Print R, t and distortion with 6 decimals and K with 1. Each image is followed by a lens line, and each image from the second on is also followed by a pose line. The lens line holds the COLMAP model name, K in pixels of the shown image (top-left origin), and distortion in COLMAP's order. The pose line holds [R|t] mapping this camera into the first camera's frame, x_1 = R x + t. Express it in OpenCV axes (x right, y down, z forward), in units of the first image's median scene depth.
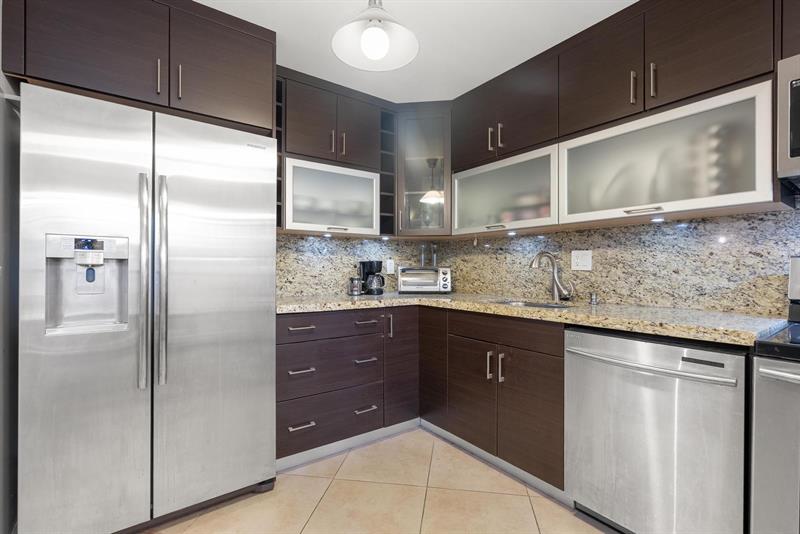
lens RADIAL K [[368.6, 0, 401.7], [0, 368.6, 269.7], [0, 0, 1]] dist [0.000841, 0.003063]
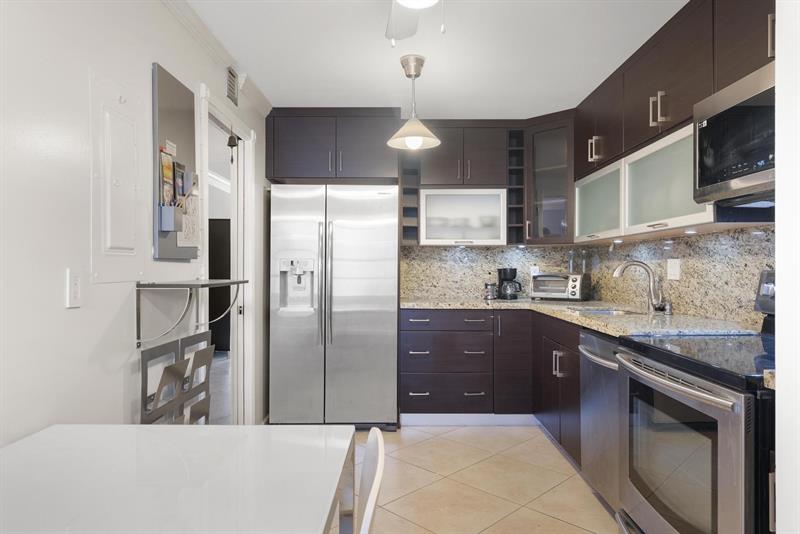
lens RADIAL K [[507.1, 0, 399.8], [0, 507.1, 267.9], [0, 0, 1]] dist [0.009909, 0.000461]
pose [[0.805772, -0.002282, -0.592221, 0.690325], [0.000373, 0.999994, -0.003346, -0.024591], [0.592225, 0.002475, 0.805769, -0.479226]]
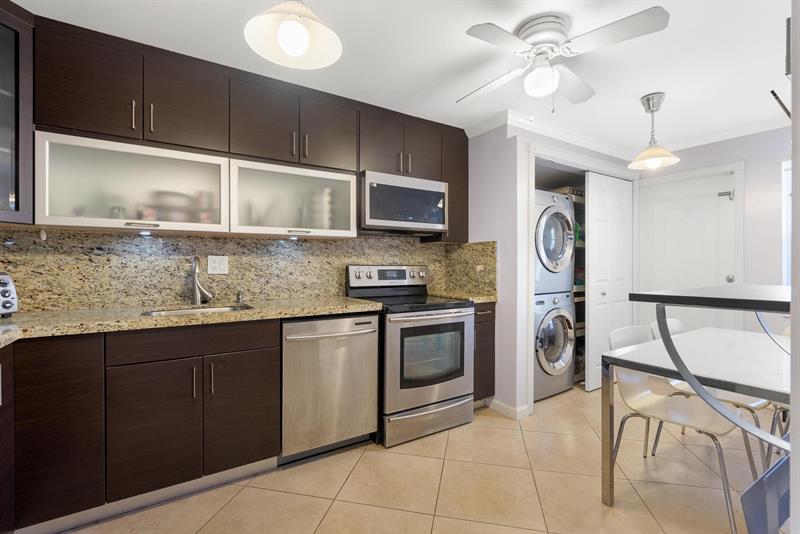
lens RADIAL K [[368.6, 0, 397.8], [0, 368.6, 263.2], [0, 0, 1]] dist [0.000841, 0.003063]
pose [[0.064983, 0.000434, 0.997886, -0.566482], [0.002589, 0.999996, -0.000604, -0.027990], [-0.997883, 0.002623, 0.064982, 0.392254]]
